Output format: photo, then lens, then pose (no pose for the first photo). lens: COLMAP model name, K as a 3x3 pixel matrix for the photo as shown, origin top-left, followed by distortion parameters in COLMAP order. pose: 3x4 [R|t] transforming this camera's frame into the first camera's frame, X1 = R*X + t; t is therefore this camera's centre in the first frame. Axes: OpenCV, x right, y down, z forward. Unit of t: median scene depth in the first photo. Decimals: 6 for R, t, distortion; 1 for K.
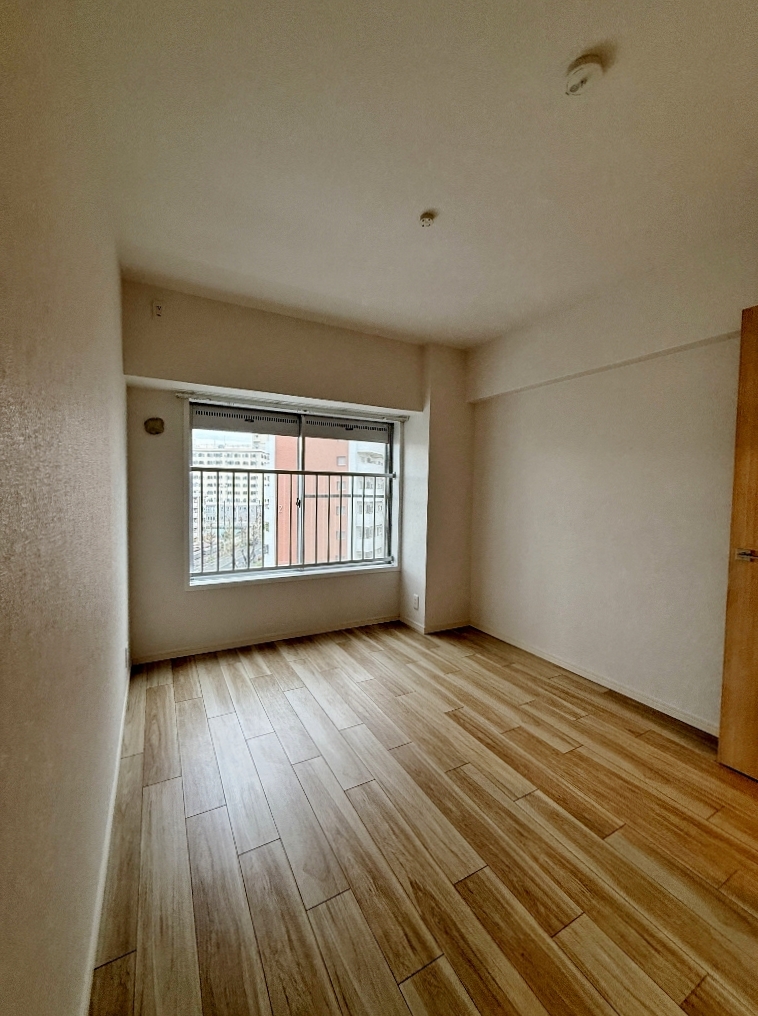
lens RADIAL K [[407.8, 0, 386.9], [0, 407.8, 516.3], [0, 0, 1]] dist [0.001771, 0.000269]
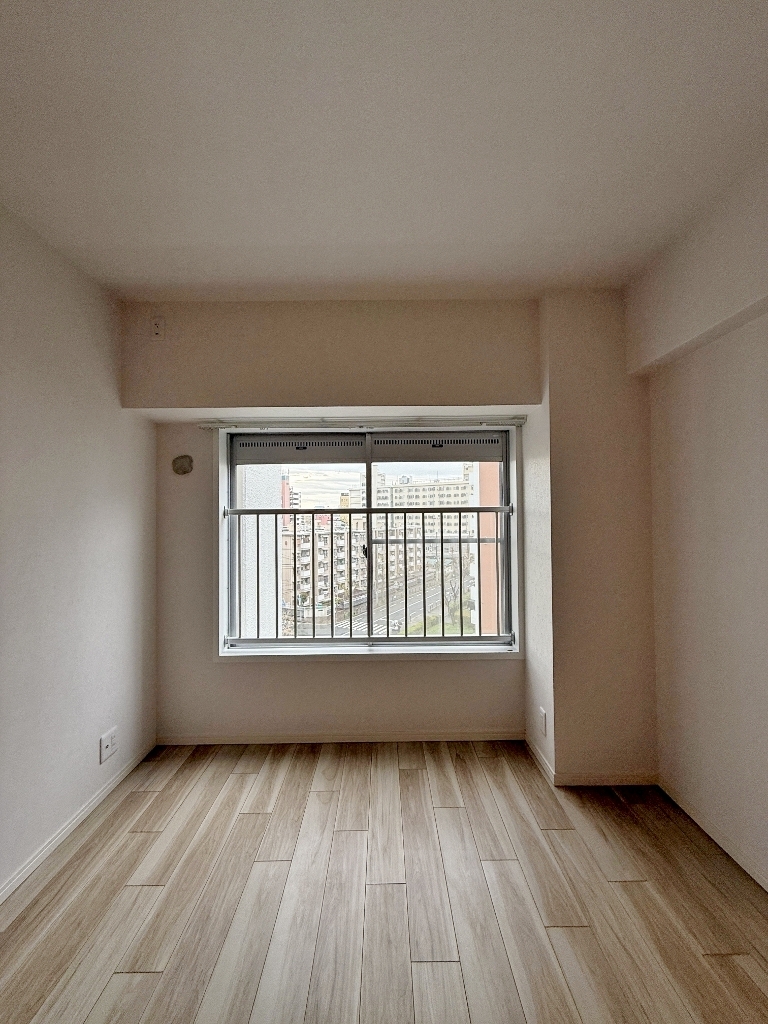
lens RADIAL K [[411.0, 0, 390.4], [0, 411.0, 512.0], [0, 0, 1]] dist [0.001771, 0.000269]
pose [[0.871649, -0.030257, -0.489196, 0.189988], [-0.011025, 0.996630, -0.081286, -0.043991], [0.490007, 0.076246, 0.868378, 0.372187]]
